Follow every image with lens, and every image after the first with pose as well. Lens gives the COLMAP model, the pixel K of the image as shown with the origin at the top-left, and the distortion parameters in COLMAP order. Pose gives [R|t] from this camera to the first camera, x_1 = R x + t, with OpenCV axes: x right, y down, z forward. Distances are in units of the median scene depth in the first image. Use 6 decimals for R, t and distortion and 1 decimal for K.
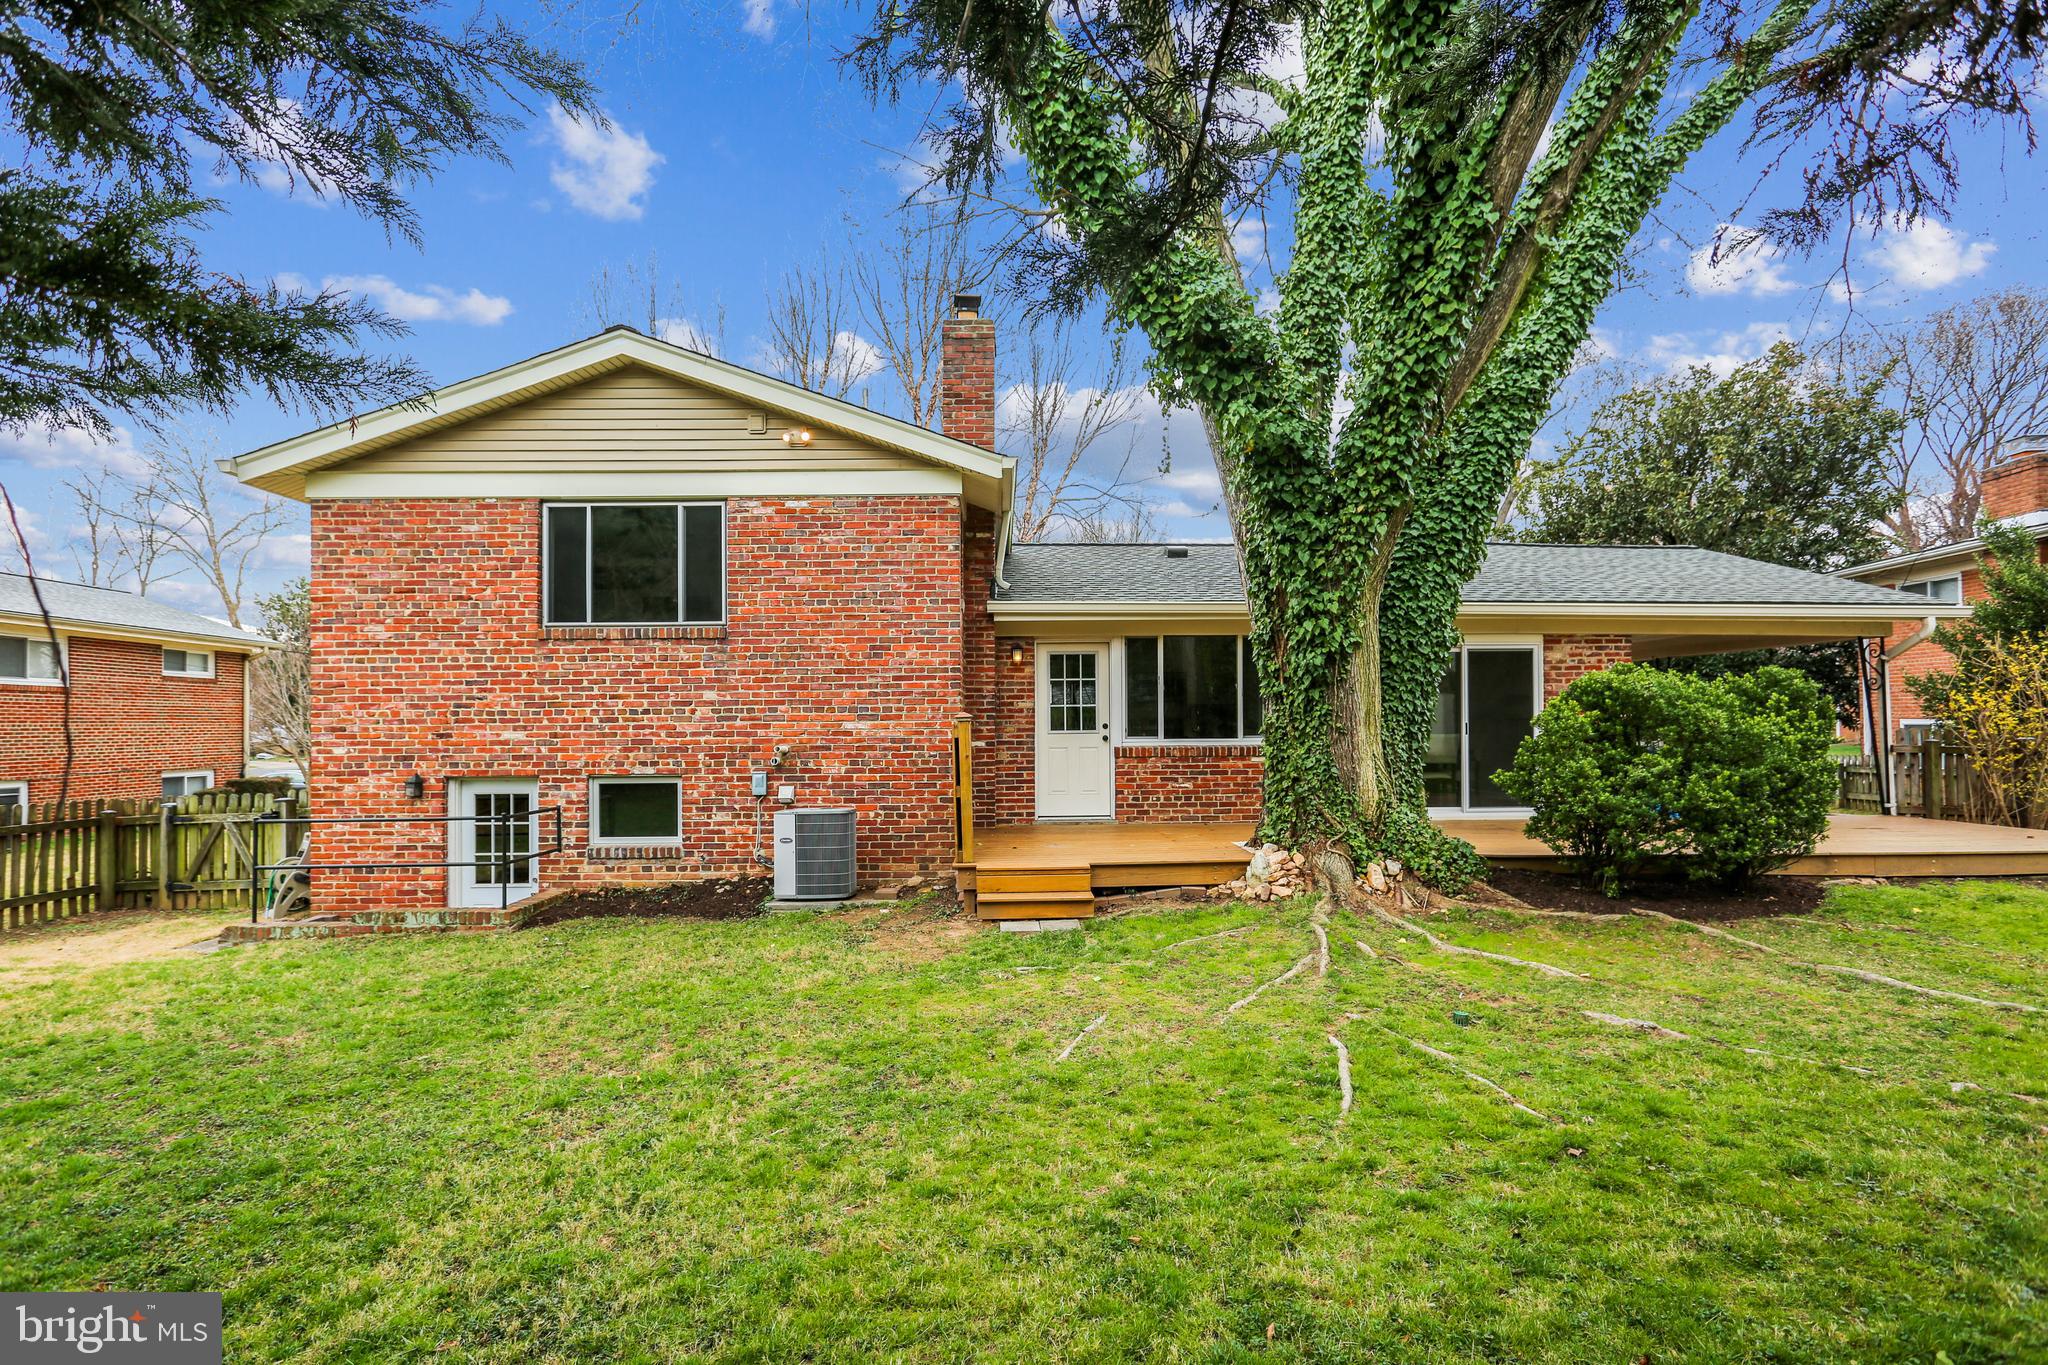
lens RADIAL K [[993.1, 0, 1025.4], [0, 993.1, 717.1], [0, 0, 1]] dist [-0.007187, 0.000338]
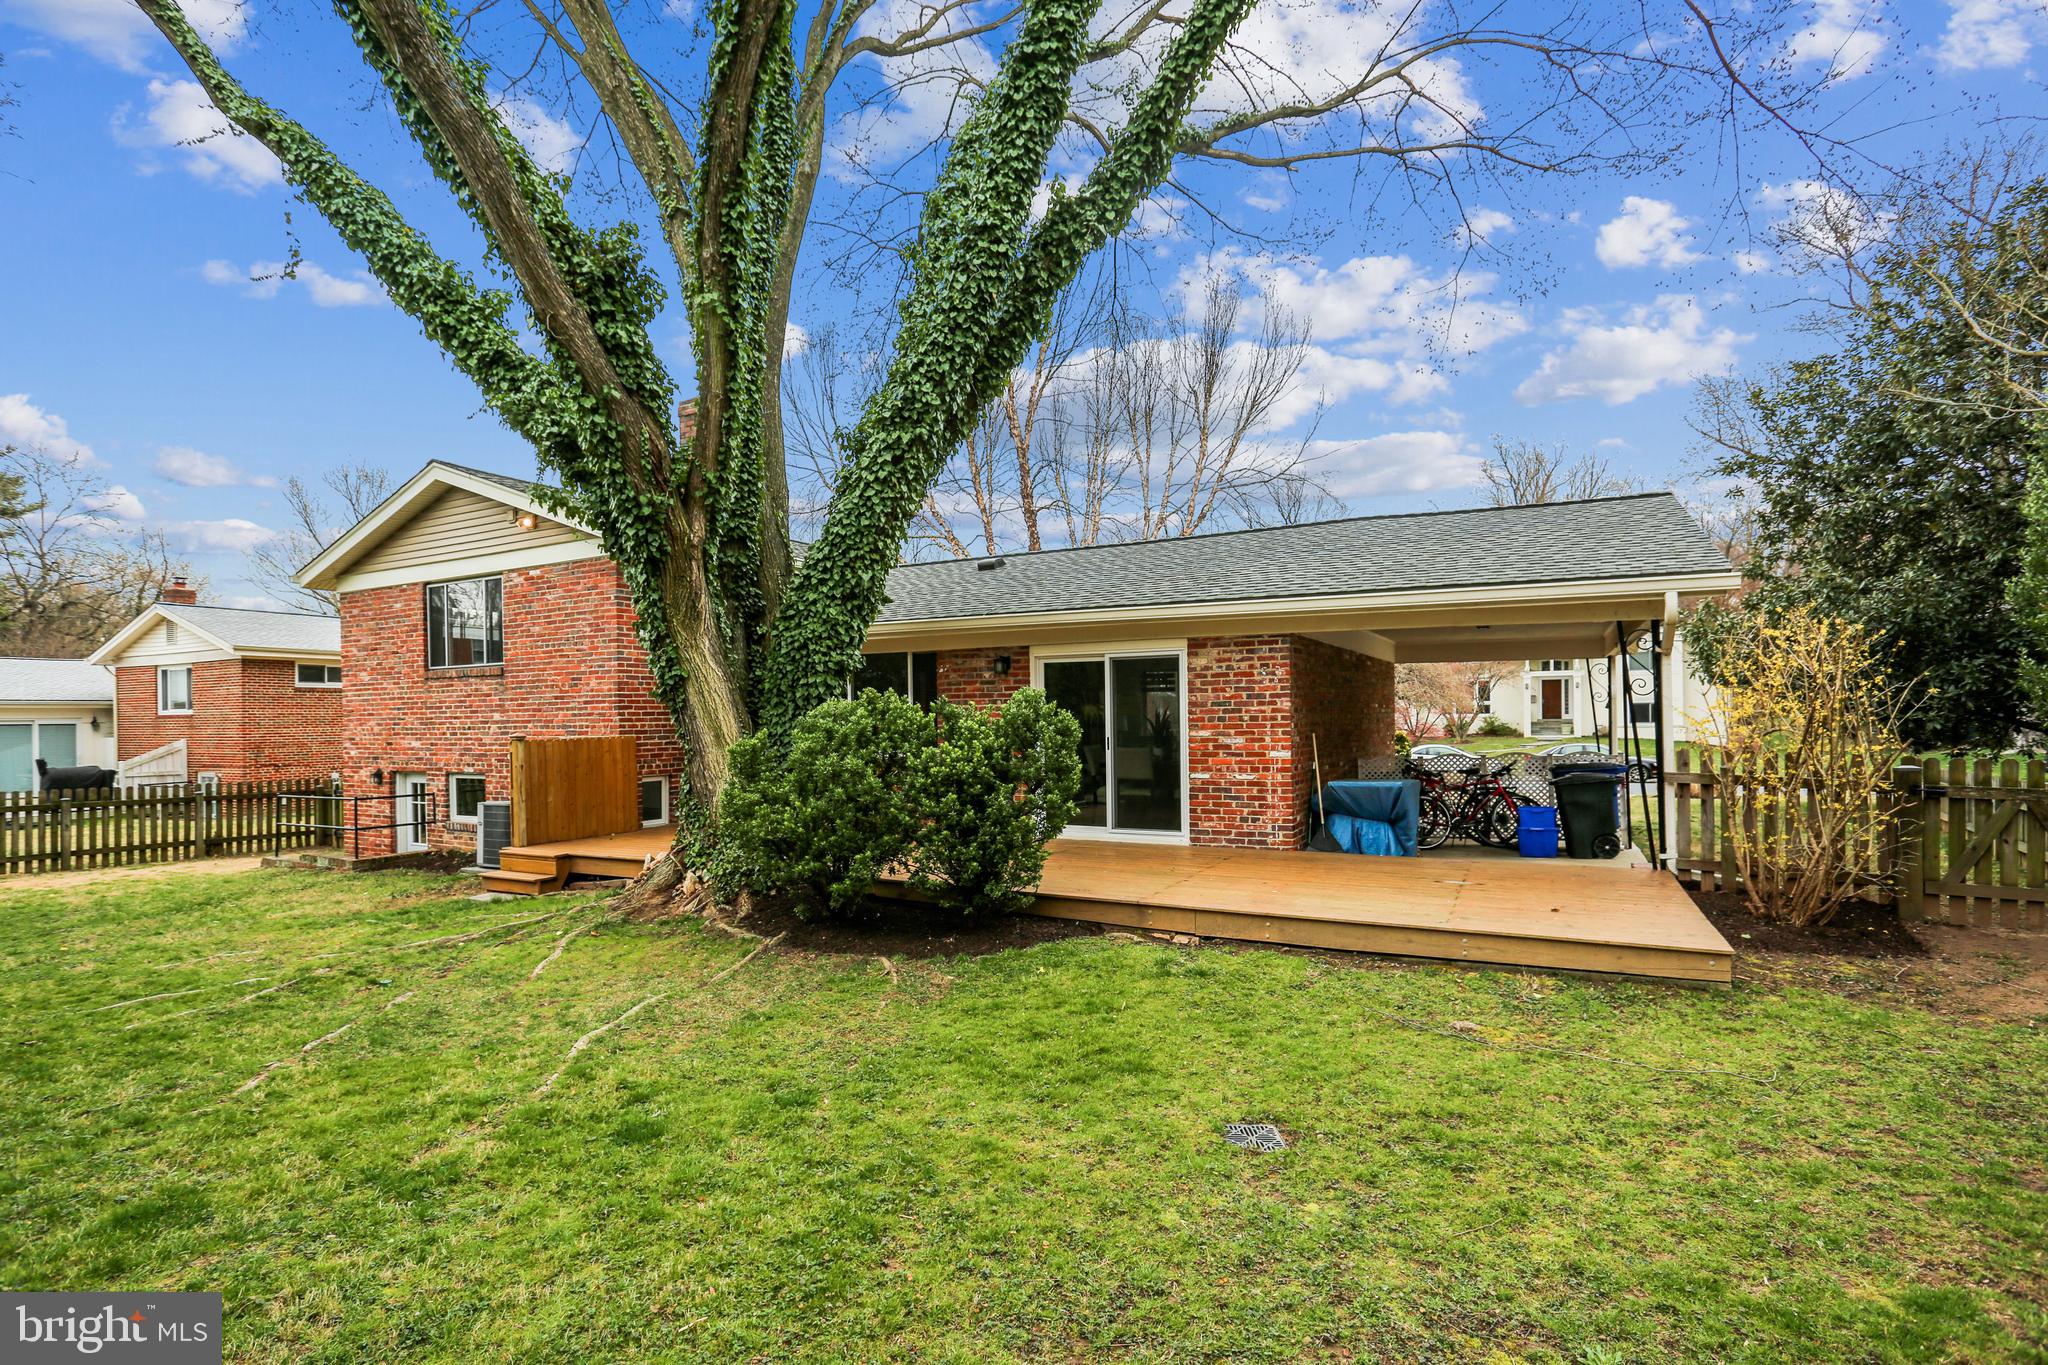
lens RADIAL K [[1004.8, 0, 1005.4], [0, 1004.8, 728.8], [0, 0, 1]] dist [-0.014112, 0.000260]
pose [[0.857338, 0.002741, -0.514747, 0.859202], [0.010036, 0.999707, 0.022039, -0.024257], [0.514656, -0.024061, 0.857059, 0.144586]]
